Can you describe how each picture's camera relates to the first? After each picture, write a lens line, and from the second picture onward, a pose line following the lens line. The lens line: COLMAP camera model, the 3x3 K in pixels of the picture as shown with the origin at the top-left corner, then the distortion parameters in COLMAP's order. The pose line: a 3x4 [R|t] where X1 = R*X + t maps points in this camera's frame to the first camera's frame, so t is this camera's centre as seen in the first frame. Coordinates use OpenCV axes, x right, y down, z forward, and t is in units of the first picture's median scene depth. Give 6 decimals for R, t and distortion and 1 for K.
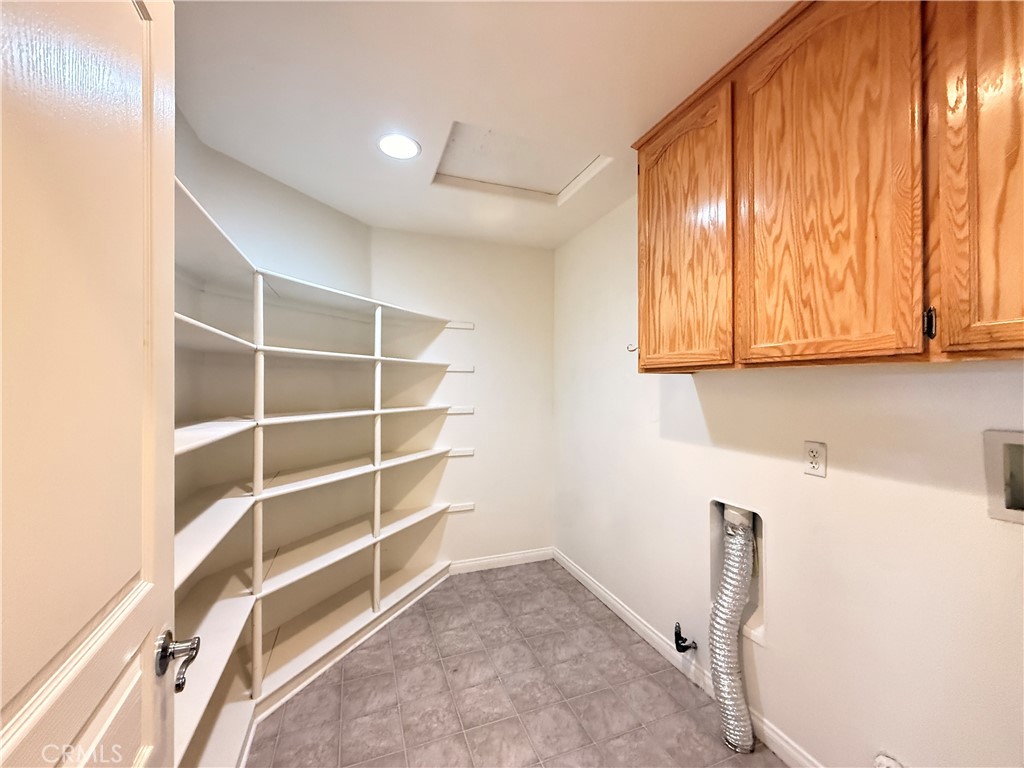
lens RADIAL K [[408.2, 0, 509.4], [0, 408.2, 384.3], [0, 0, 1]] dist [-0.000717, -0.000463]
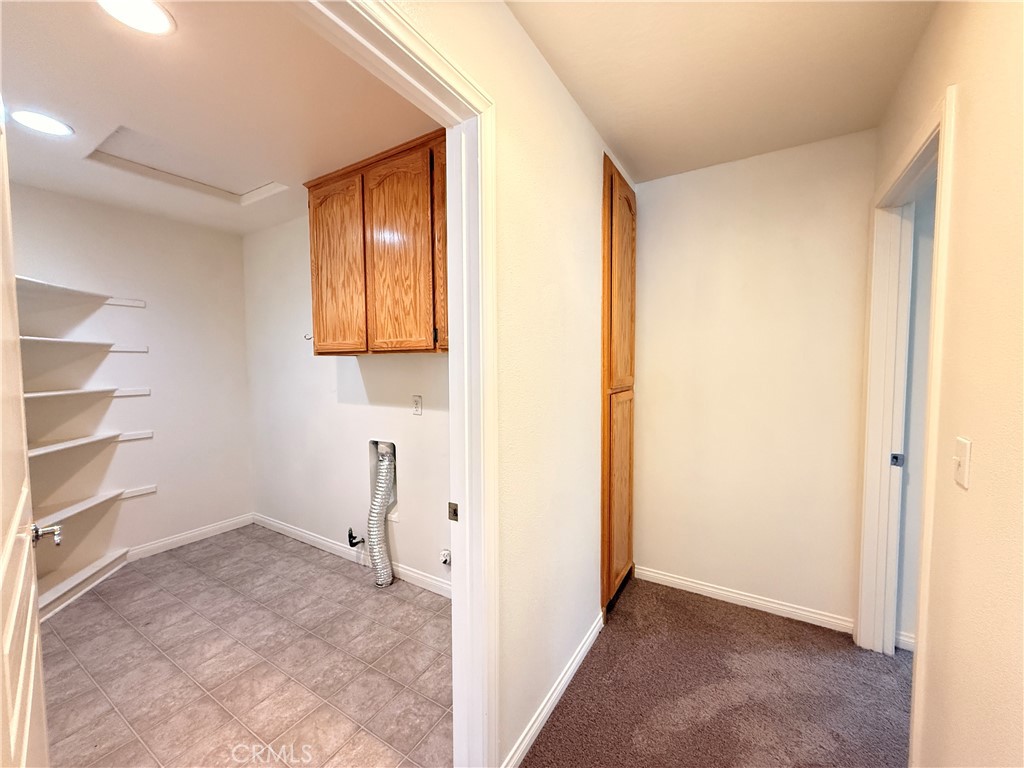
lens RADIAL K [[408.2, 0, 509.4], [0, 408.2, 384.3], [0, 0, 1]] dist [-0.000717, -0.000463]
pose [[0.790338, -0.039960, 0.611367, -0.008689], [0.007389, 0.998420, 0.055707, -0.002567], [-0.612627, -0.039510, 0.789384, -0.545614]]
